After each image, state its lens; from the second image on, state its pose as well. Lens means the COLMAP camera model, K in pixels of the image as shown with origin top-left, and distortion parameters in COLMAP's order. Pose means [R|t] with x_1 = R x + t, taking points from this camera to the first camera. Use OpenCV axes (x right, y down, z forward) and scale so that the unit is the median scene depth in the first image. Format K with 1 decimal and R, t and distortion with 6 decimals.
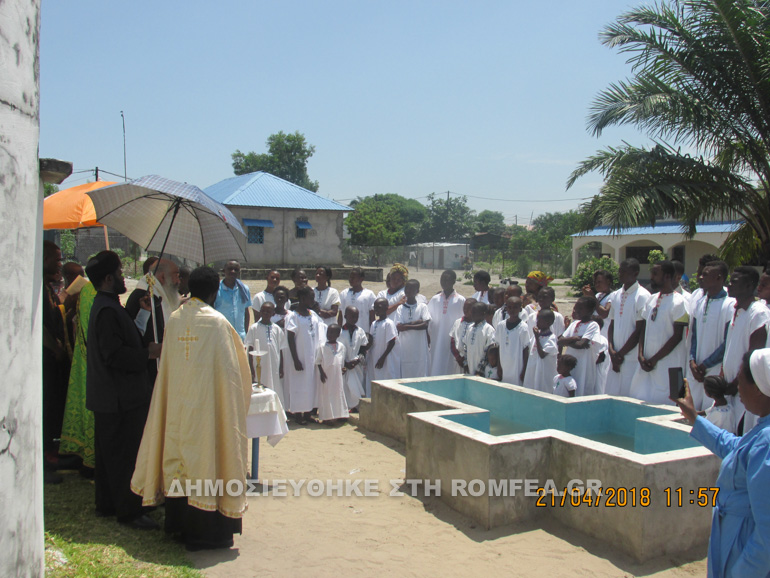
lens RADIAL K [[778.0, 0, 382.9], [0, 778.0, 287.1], [0, 0, 1]] dist [-0.028690, 0.000000]
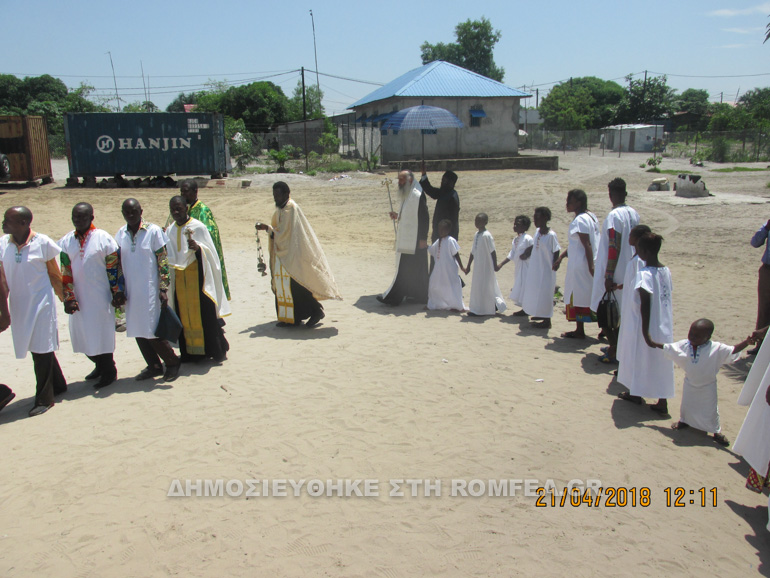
lens RADIAL K [[630.9, 0, 383.7], [0, 630.9, 291.1], [0, 0, 1]] dist [-0.023022, -0.002281]
pose [[0.950424, 0.042418, -0.308049, 0.133673], [0.019161, 0.980780, 0.194172, -0.048259], [0.310365, -0.190448, 0.931345, 0.525185]]
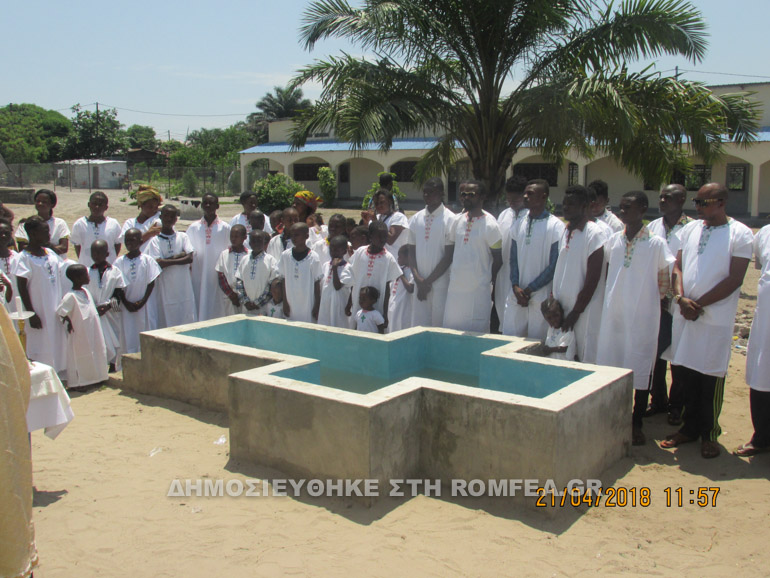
lens RADIAL K [[778.0, 0, 382.6], [0, 778.0, 294.1], [0, 0, 1]] dist [-0.028690, 0.000000]
pose [[0.903684, -0.070016, 0.422438, -0.068693], [0.021312, 0.992673, 0.118937, -0.005190], [-0.427670, -0.098479, 0.898554, 0.095645]]
